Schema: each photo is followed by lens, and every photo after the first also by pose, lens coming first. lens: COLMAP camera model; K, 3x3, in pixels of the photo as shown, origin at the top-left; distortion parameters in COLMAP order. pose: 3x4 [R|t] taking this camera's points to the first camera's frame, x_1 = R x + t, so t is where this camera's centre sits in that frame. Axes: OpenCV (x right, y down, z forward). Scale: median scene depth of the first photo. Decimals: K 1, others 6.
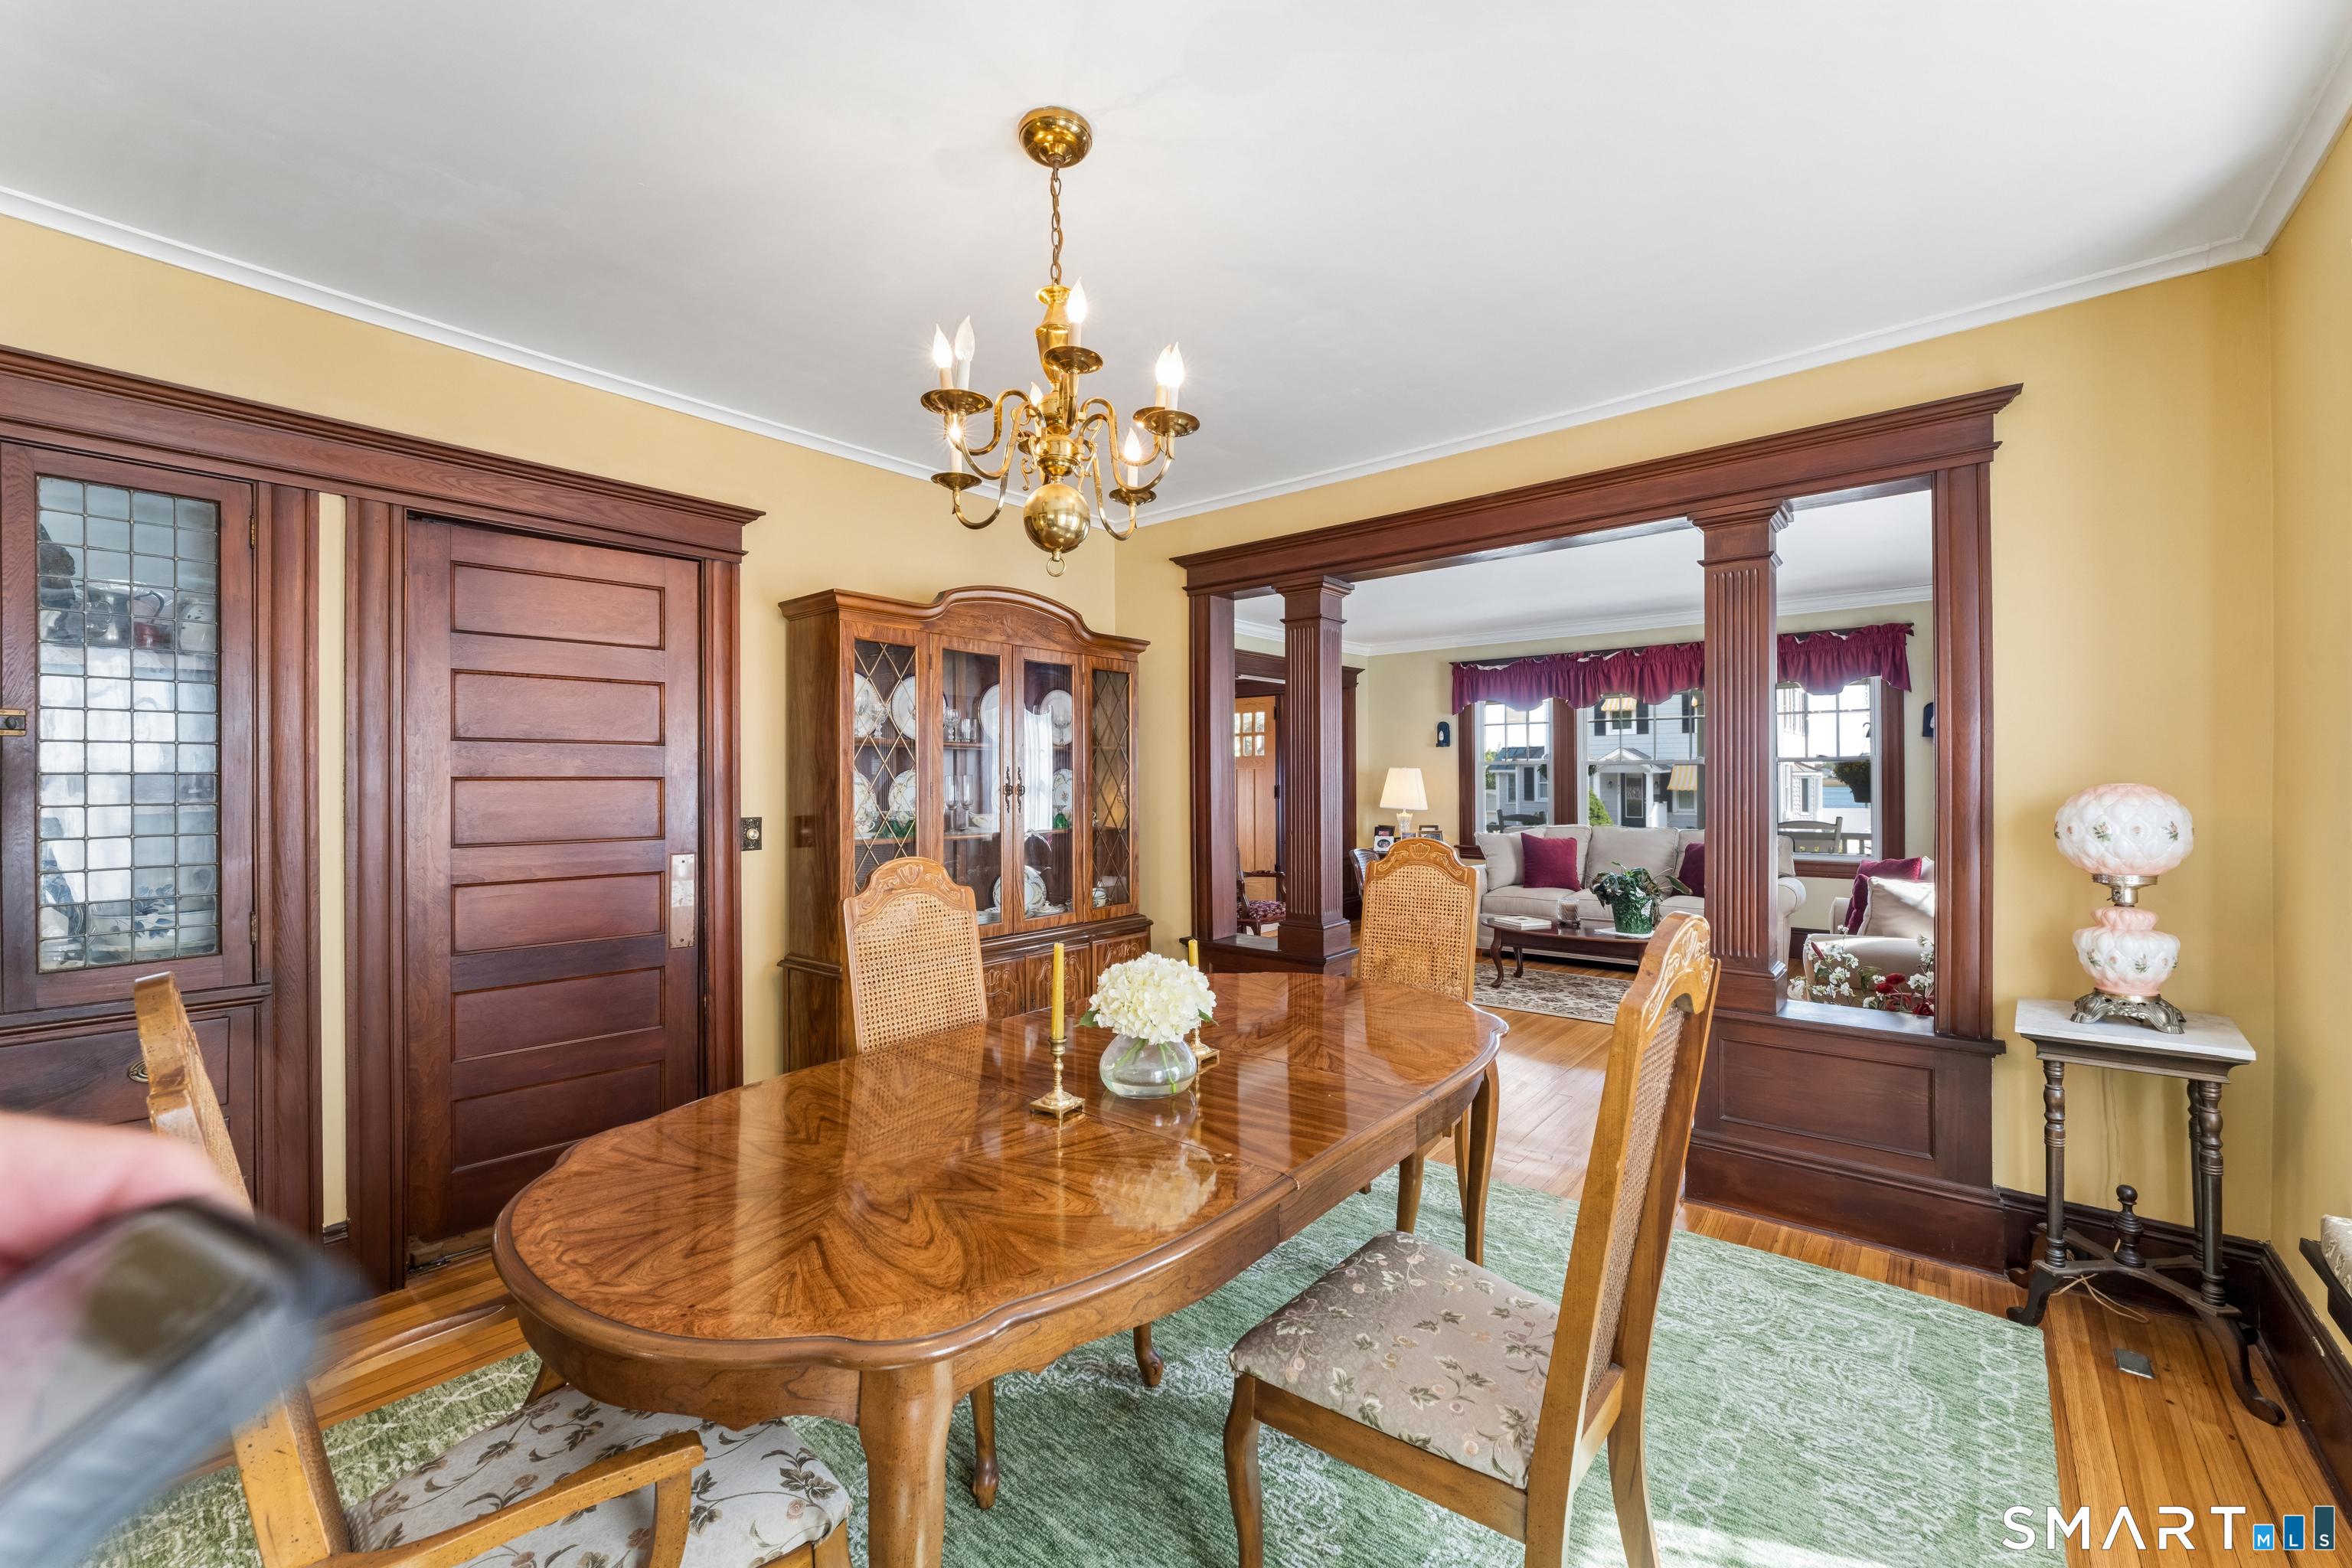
lens RADIAL K [[920.9, 0, 1176.0], [0, 920.9, 784.0], [0, 0, 1]] dist [-0.001676, -0.000204]
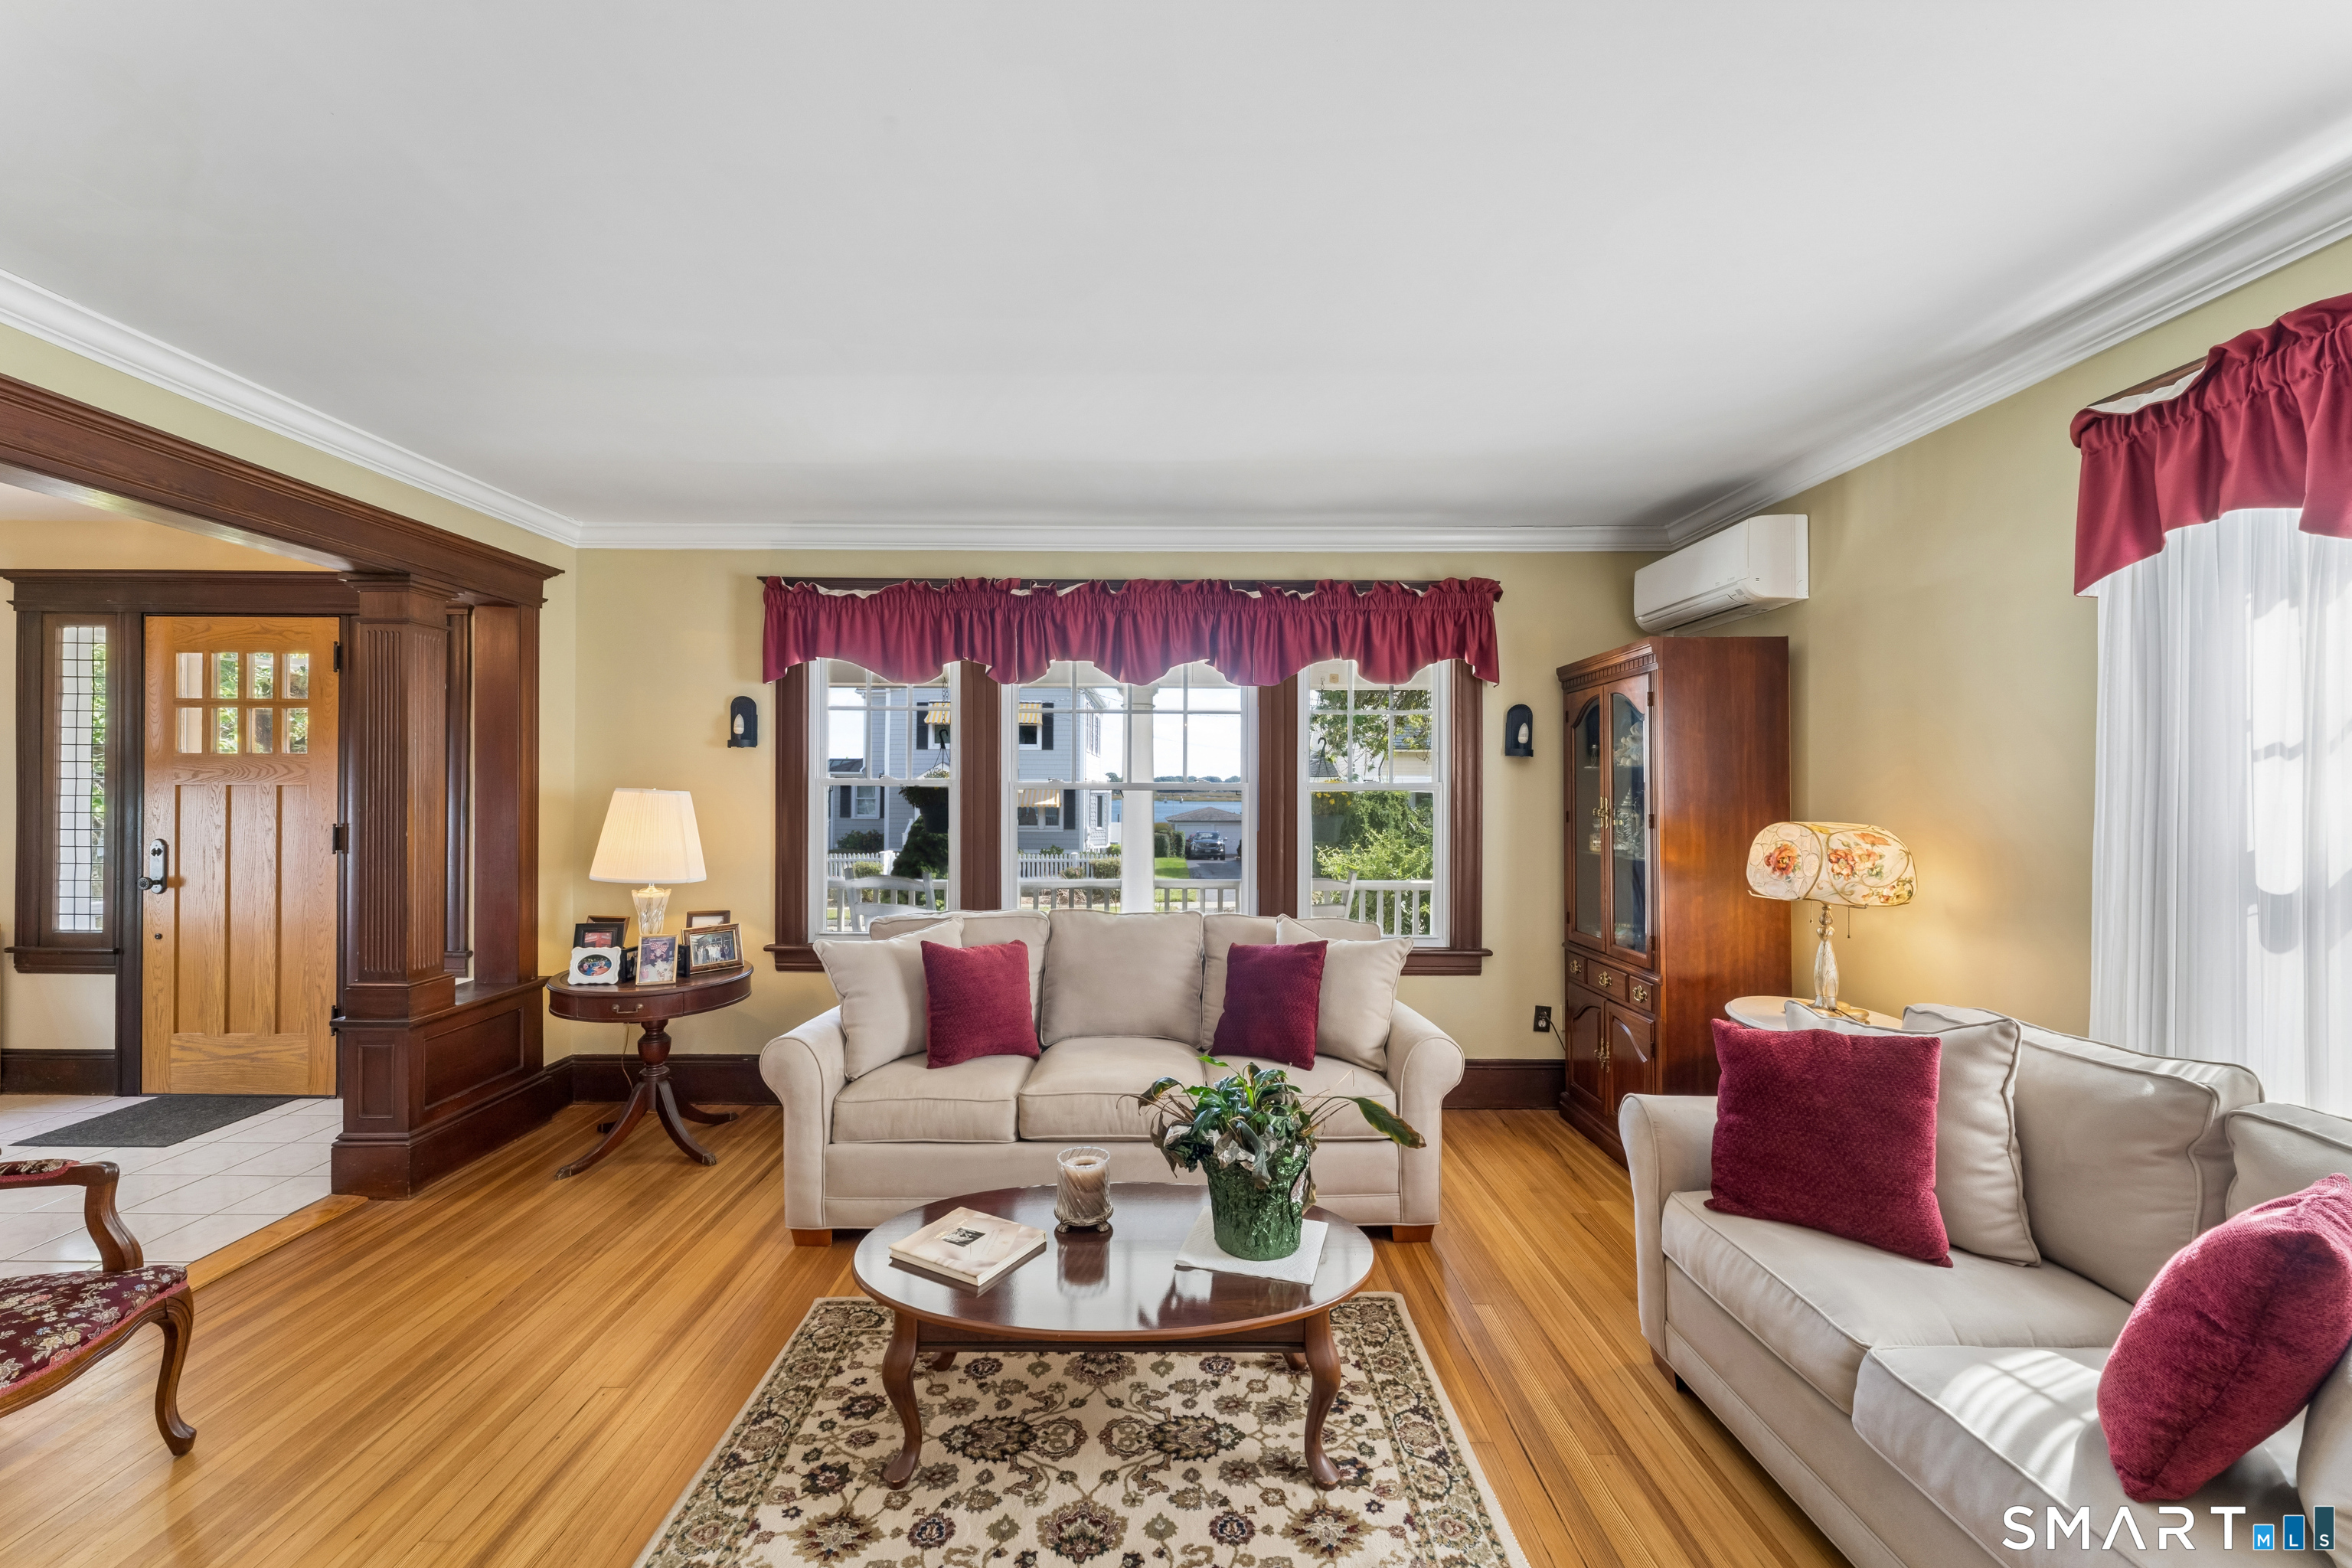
lens RADIAL K [[952.5, 0, 1176.0], [0, 952.5, 784.0], [0, 0, 1]] dist [-0.000791, -0.000221]
pose [[0.760993, 0.013242, 0.648625, 0.139454], [-0.004474, 0.999875, -0.015164, -0.014391], [-0.648745, 0.008638, 0.760957, 0.472887]]
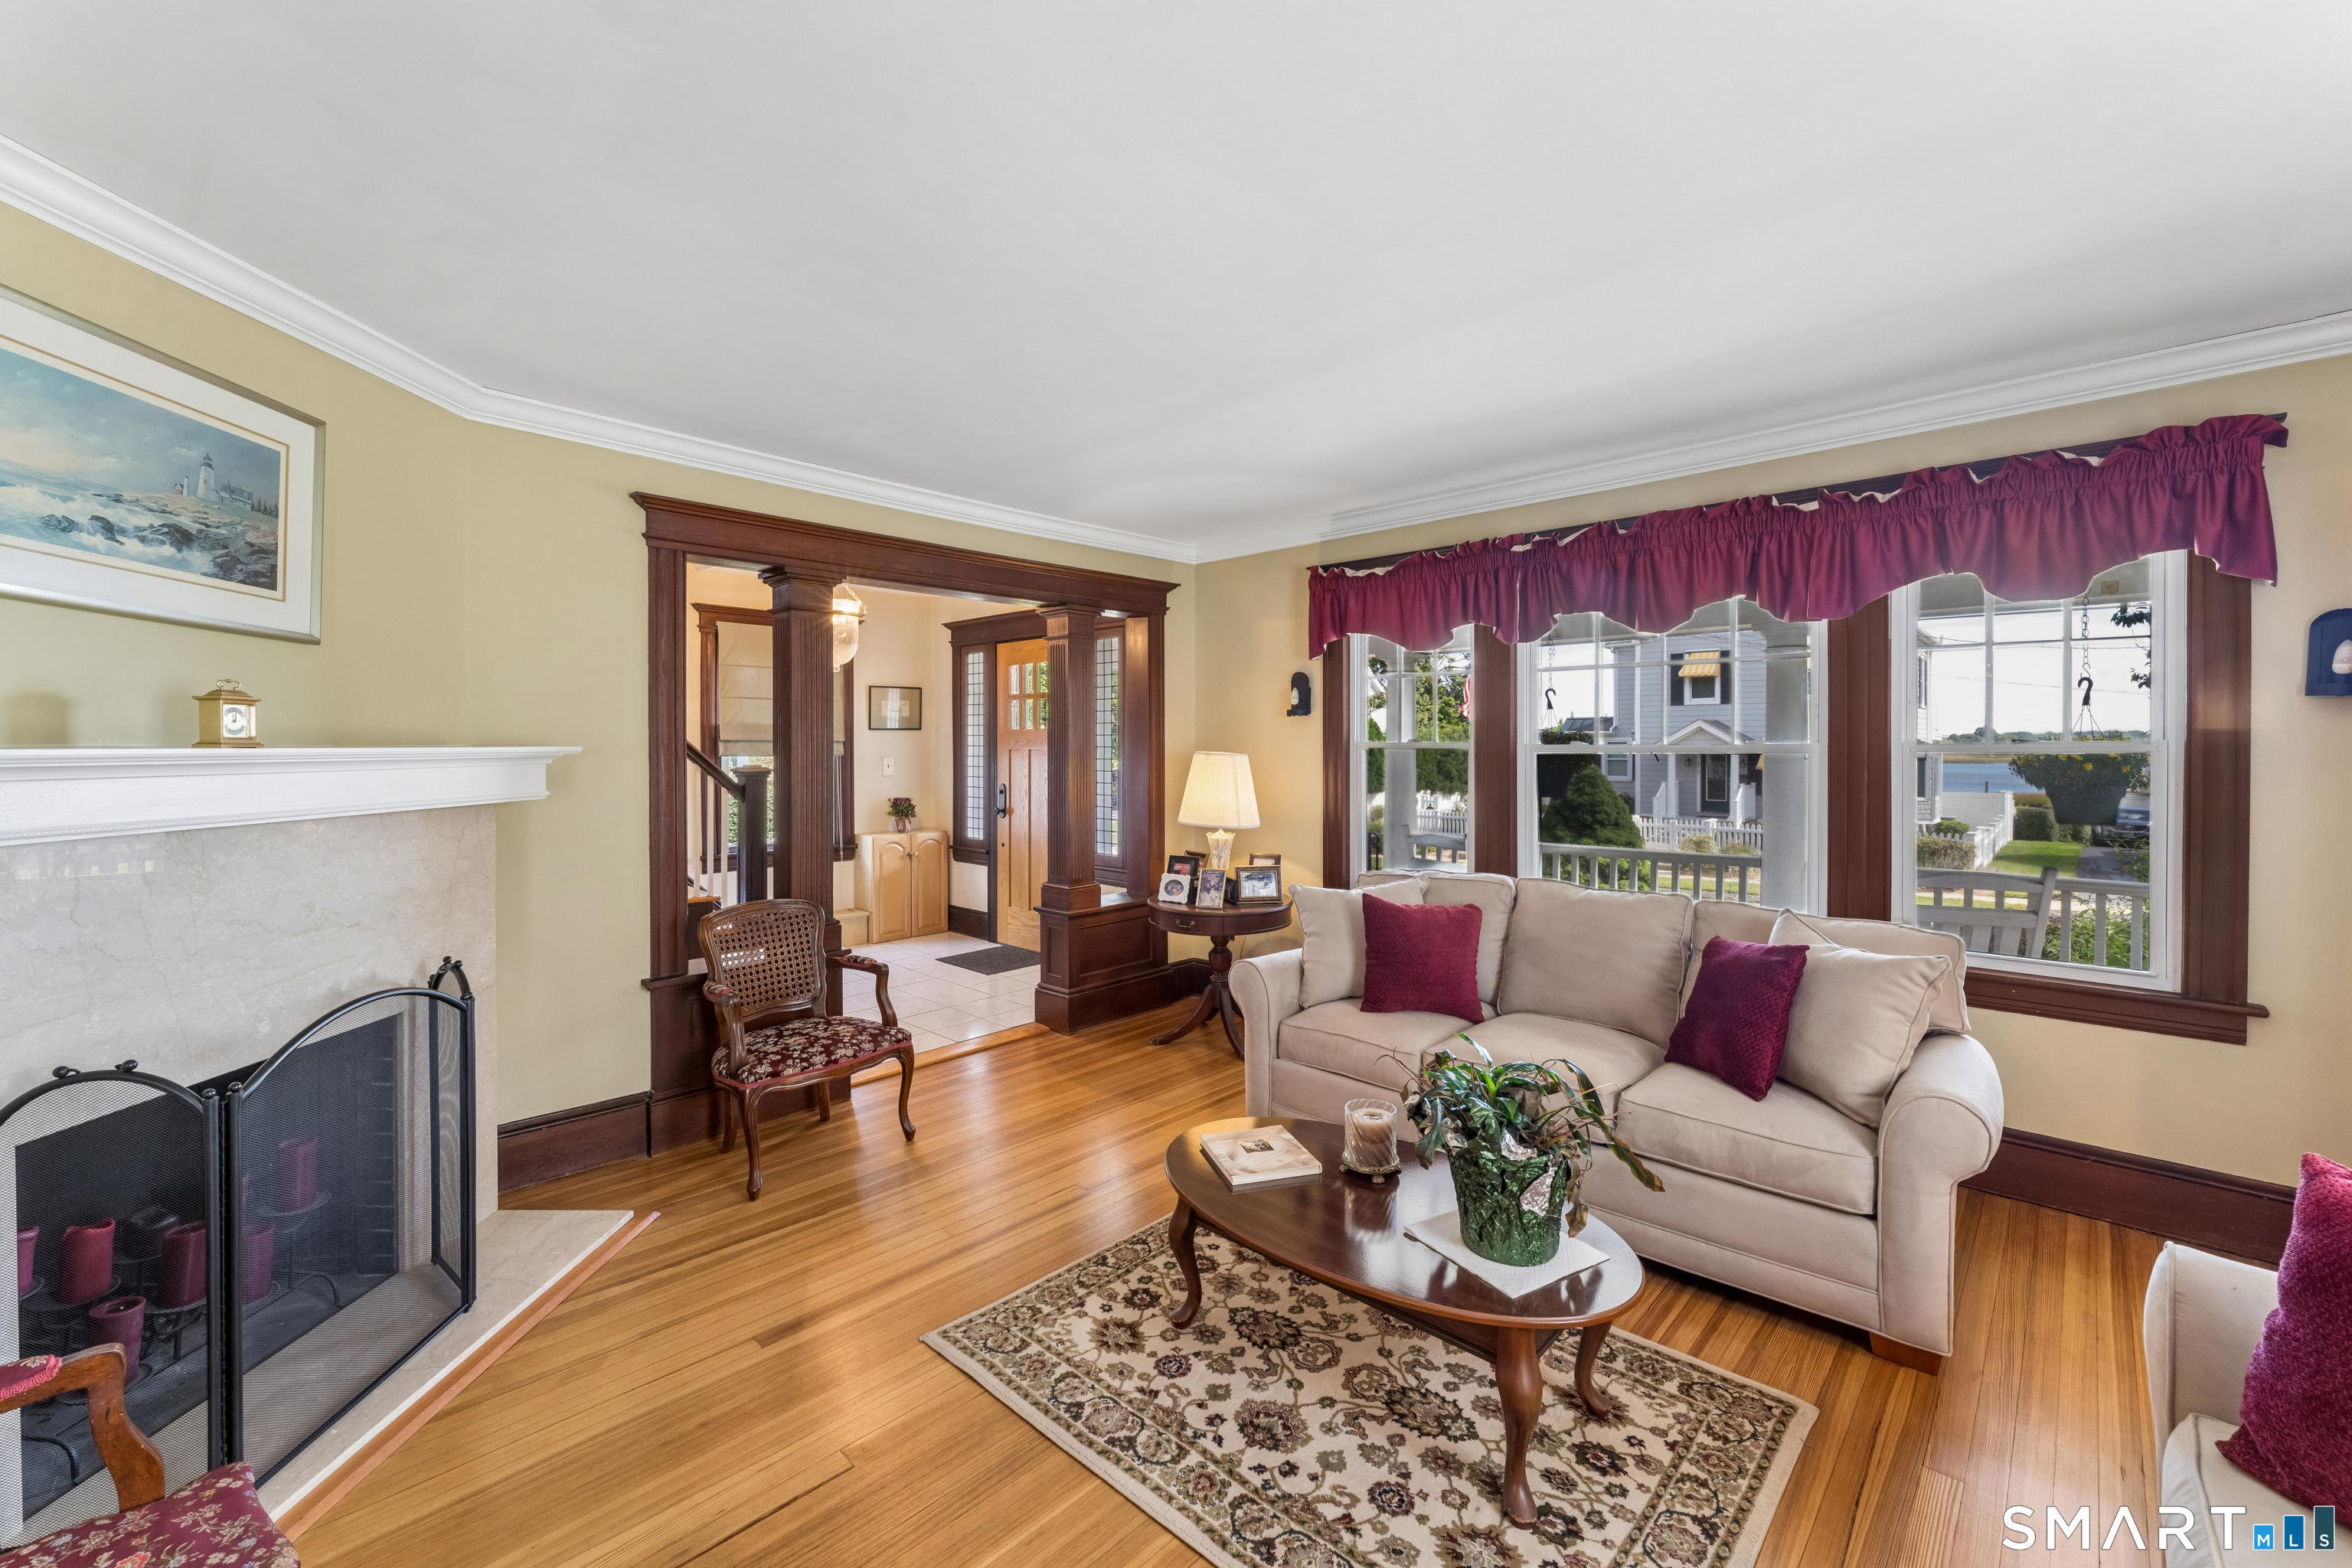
lens RADIAL K [[955.1, 0, 1176.8], [0, 955.1, 751.6], [0, 0, 1]] dist [-0.002008, -0.000173]
pose [[0.998062, 0.006963, -0.061839, 0.256917], [-0.007183, 0.999969, -0.003332, -0.016033], [0.061814, 0.003770, 0.998081, 0.411422]]
